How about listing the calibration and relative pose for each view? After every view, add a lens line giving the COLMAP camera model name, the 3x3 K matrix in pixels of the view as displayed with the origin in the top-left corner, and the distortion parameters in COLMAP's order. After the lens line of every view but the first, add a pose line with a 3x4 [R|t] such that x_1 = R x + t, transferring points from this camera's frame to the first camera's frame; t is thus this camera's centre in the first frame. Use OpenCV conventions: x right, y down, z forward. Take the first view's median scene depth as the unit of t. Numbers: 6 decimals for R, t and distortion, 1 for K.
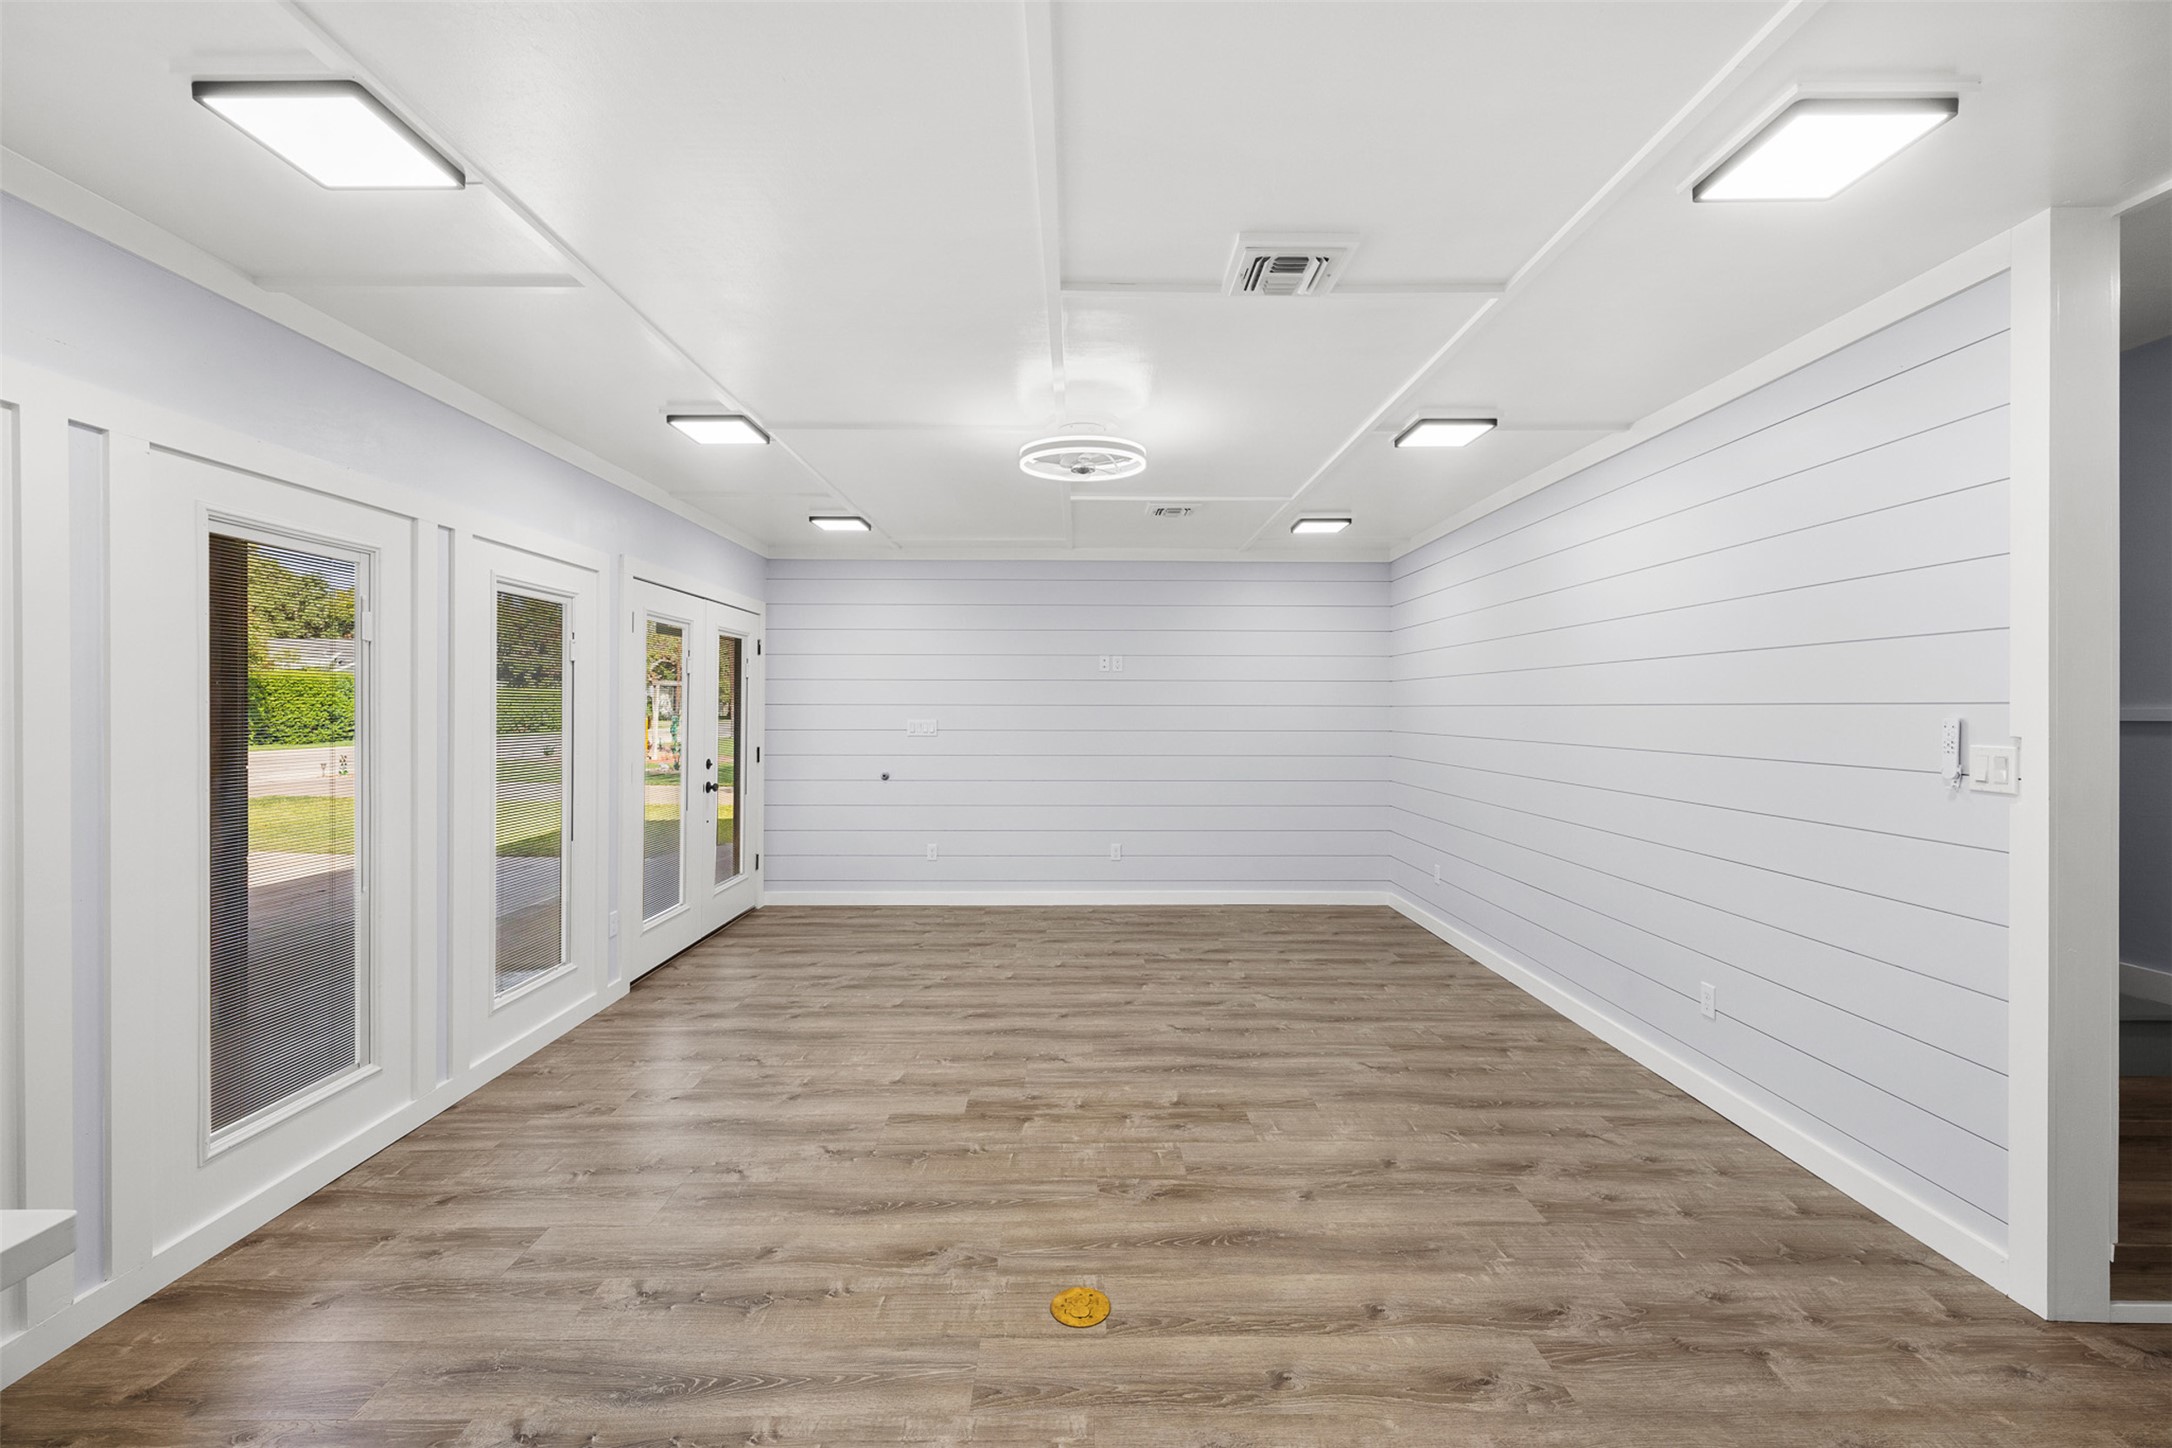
lens RADIAL K [[918.9, 0, 1073.1], [0, 918.9, 721.5], [0, 0, 1]] dist [-0.001367, 0.000886]
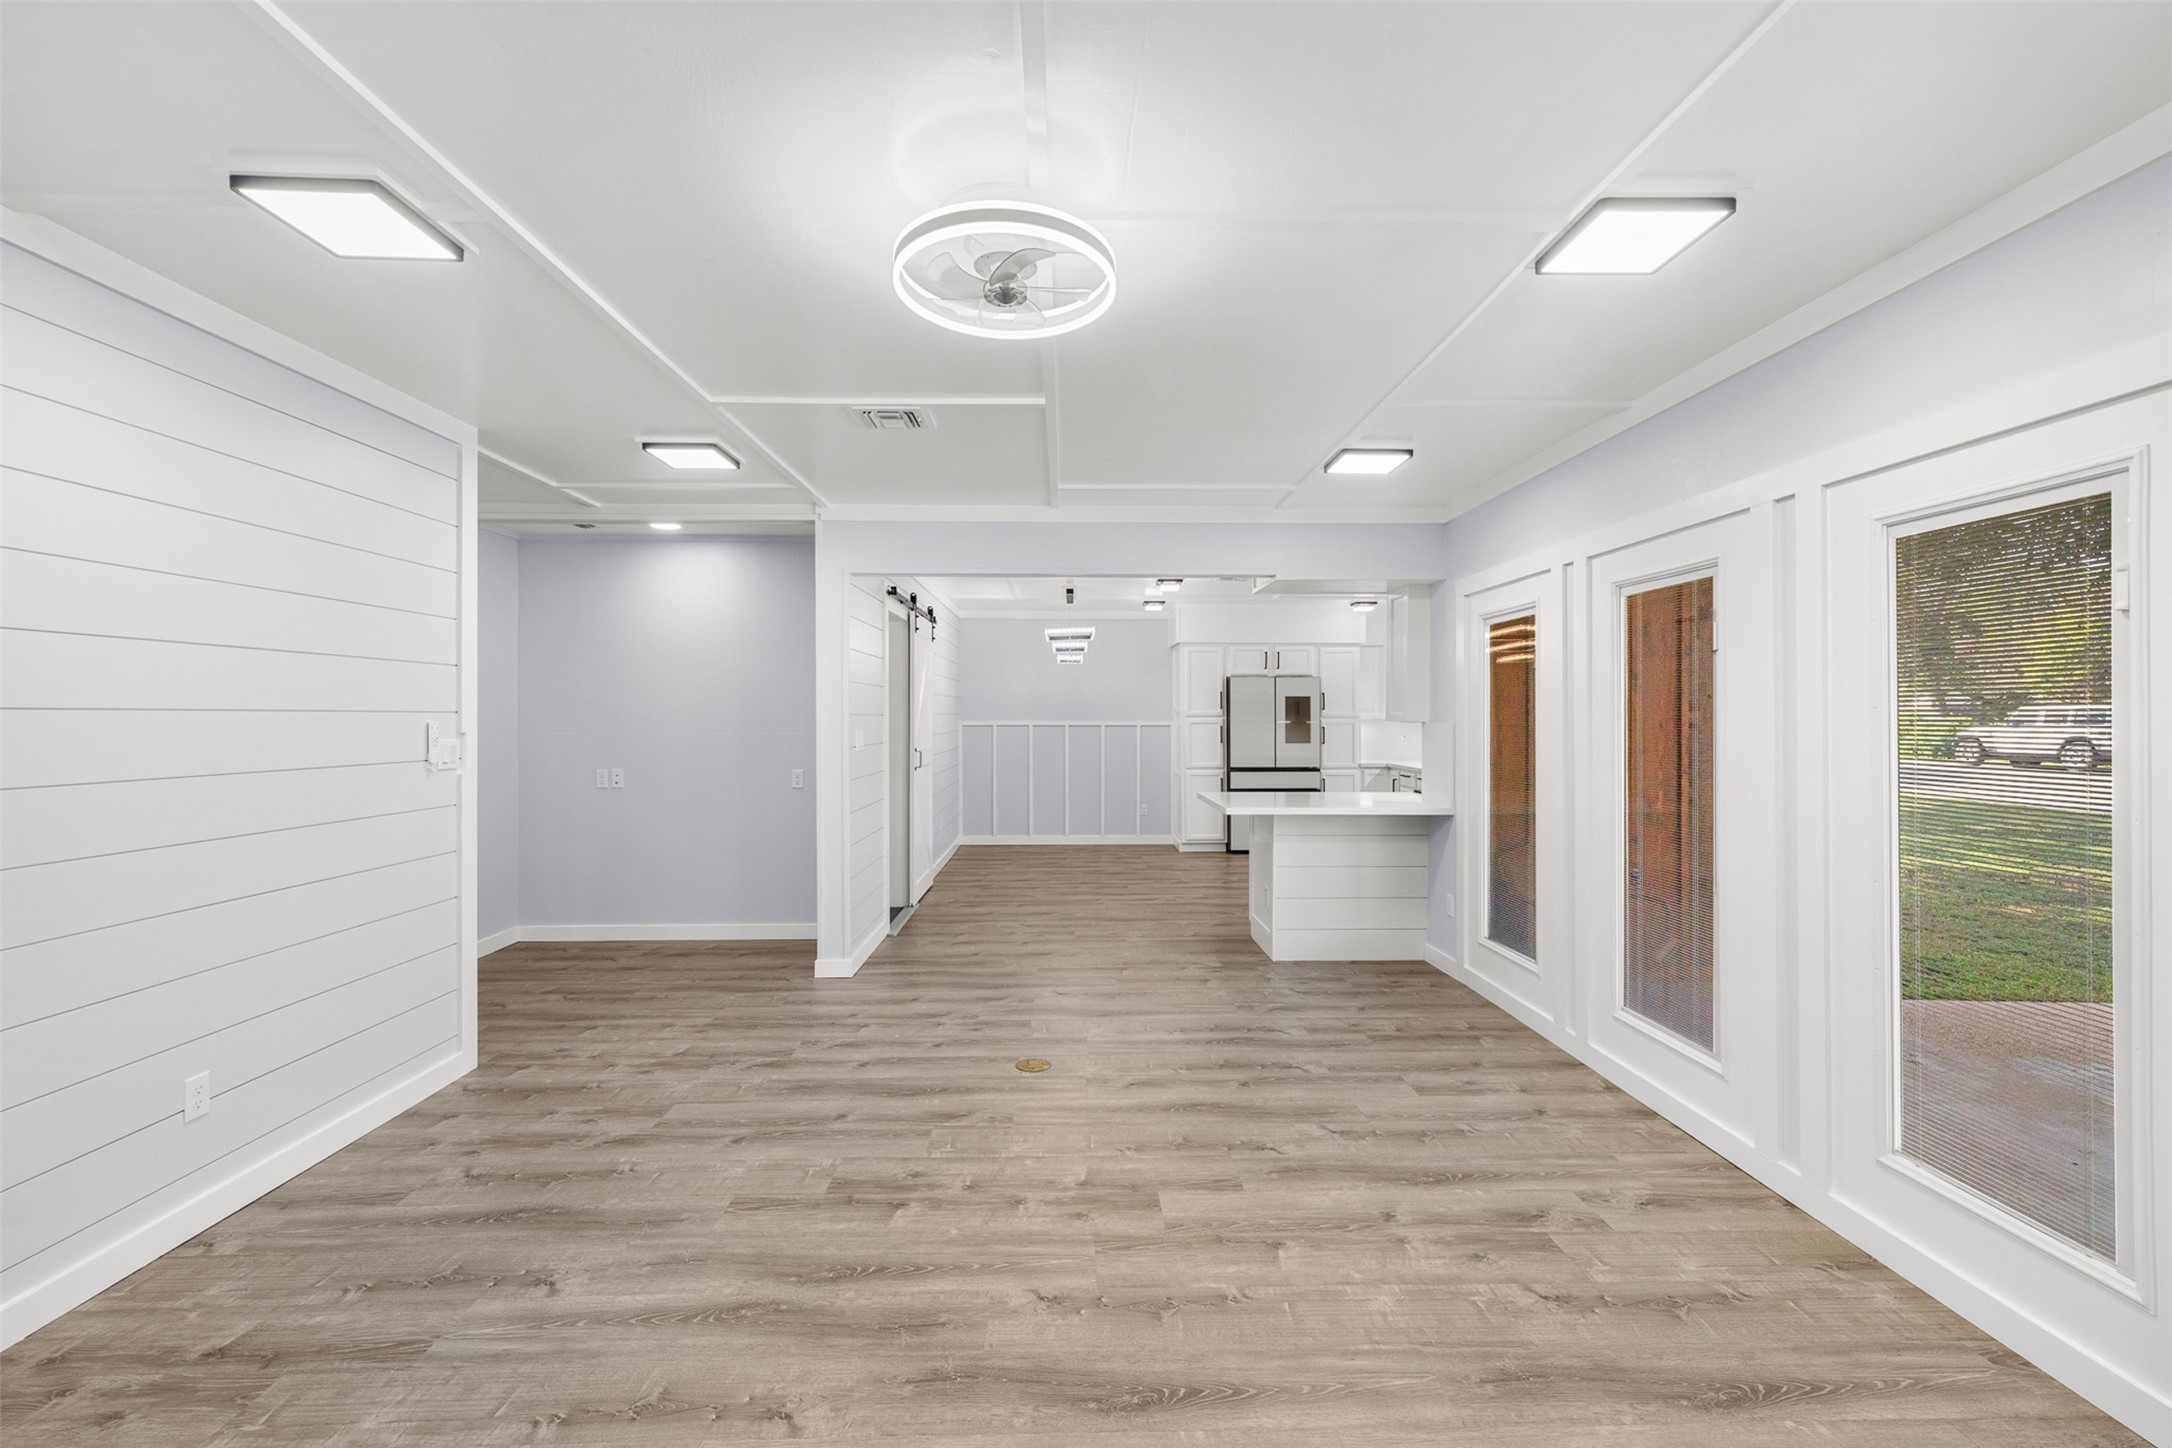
lens RADIAL K [[918.9, 0, 1100.0], [0, 918.9, 713.4], [0, 0, 1]] dist [-0.001367, 0.000886]
pose [[-0.998982, -0.000656, -0.045113, -0.024226], [-0.001160, 0.999937, 0.011129, -0.023864], [0.045103, 0.011170, -0.998920, 1.704788]]
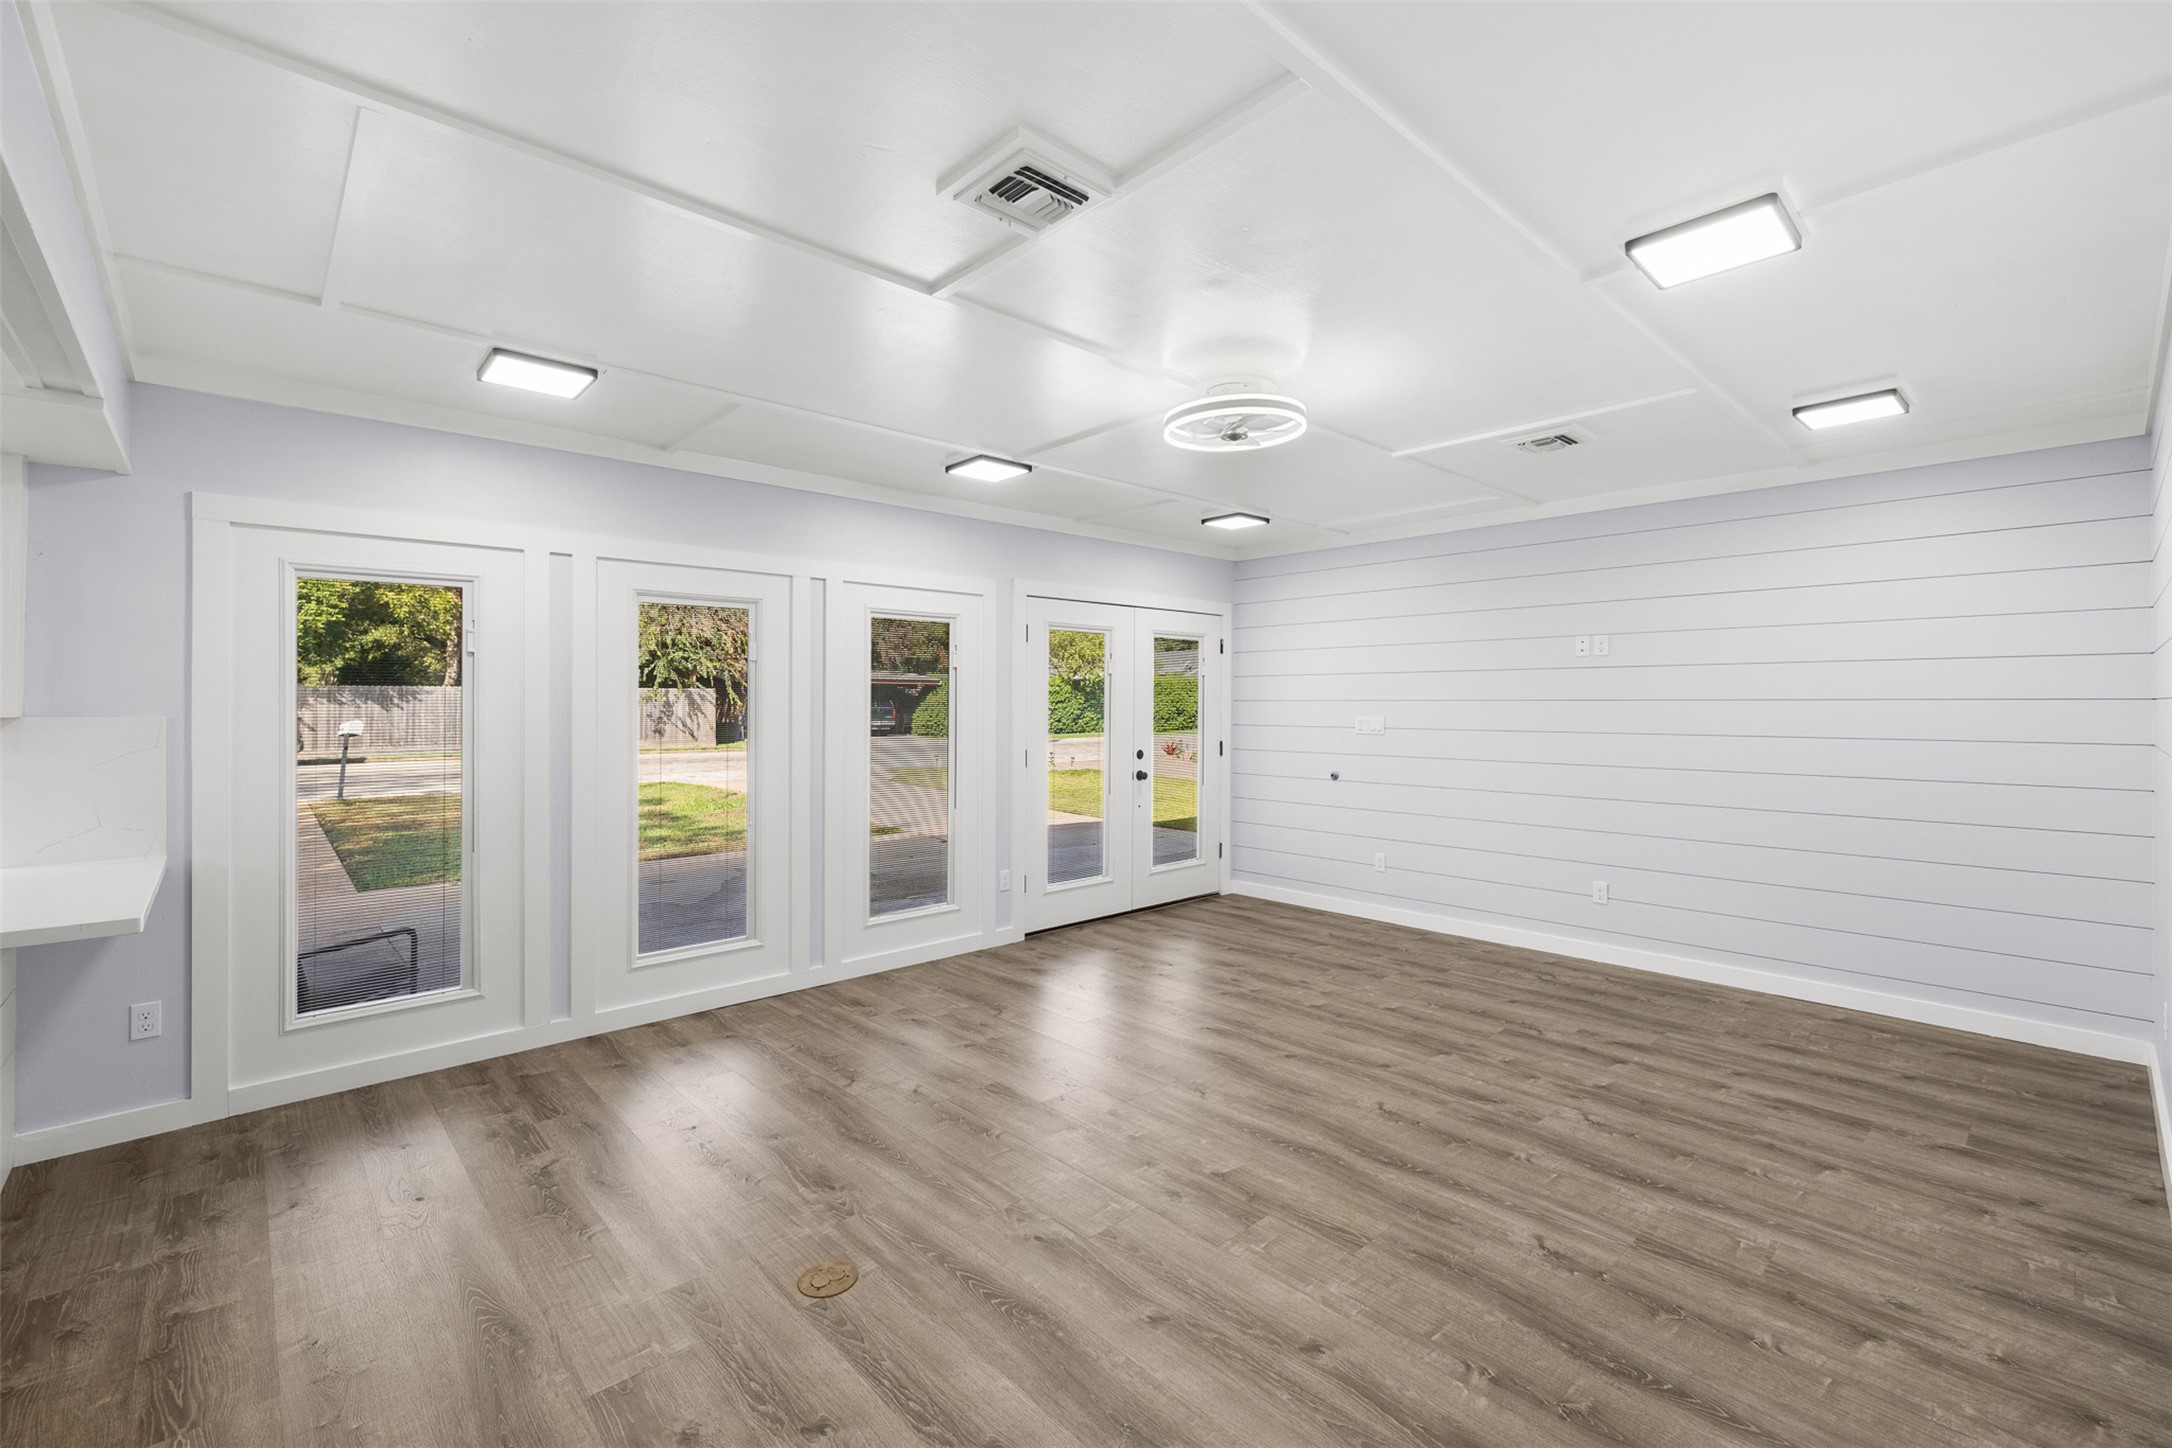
lens RADIAL K [[918.9, 0, 1074.4], [0, 918.9, 704.5], [0, 0, 1]] dist [-0.001367, 0.000886]
pose [[0.673473, -0.000540, -0.739212, 0.607984], [-0.009757, 0.999906, -0.009620, -0.004440], [0.739148, 0.013691, 0.673404, 0.312330]]
